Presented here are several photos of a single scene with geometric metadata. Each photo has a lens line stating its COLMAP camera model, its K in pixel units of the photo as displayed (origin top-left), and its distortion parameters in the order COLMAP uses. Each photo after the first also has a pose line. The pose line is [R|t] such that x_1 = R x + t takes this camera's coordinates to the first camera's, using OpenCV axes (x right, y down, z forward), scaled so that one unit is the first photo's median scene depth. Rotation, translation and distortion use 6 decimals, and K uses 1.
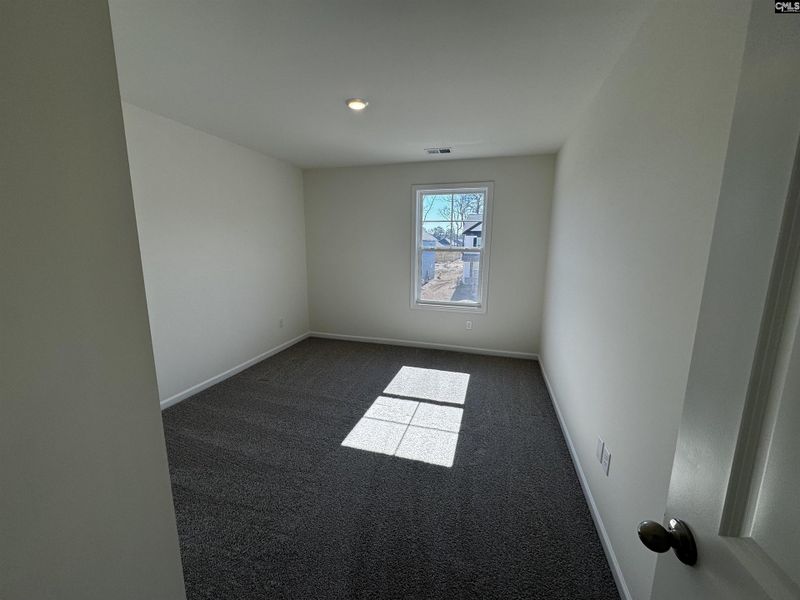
lens RADIAL K [[332.7, 0, 405.9], [0, 332.7, 299.6], [0, 0, 1]] dist [0.000409, 0.000006]
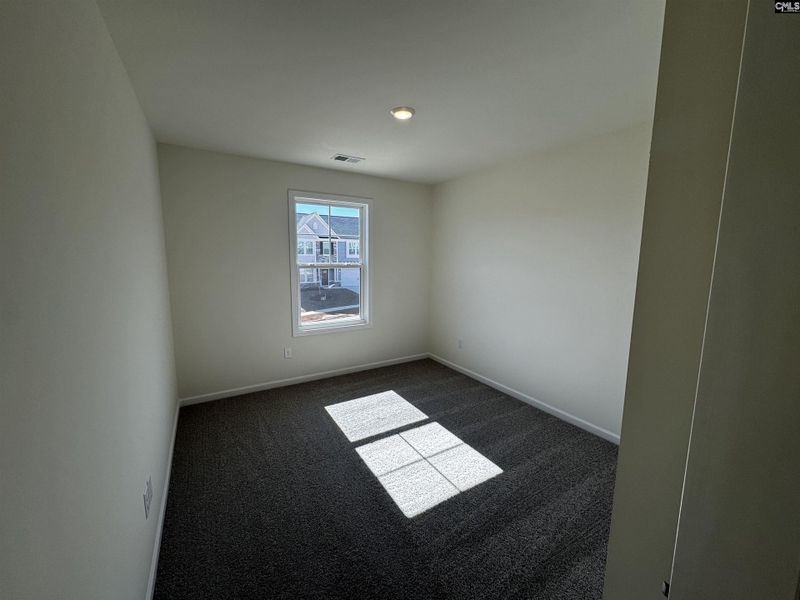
lens RADIAL K [[327.8, 0, 396.1], [0, 327.8, 297.0], [0, 0, 1]] dist [0.021077, 0.000047]
pose [[0.648616, -0.106540, 0.753622, -0.585921], [0.128412, 0.991279, 0.029618, -0.090978], [-0.750205, 0.077564, 0.656640, 0.364559]]
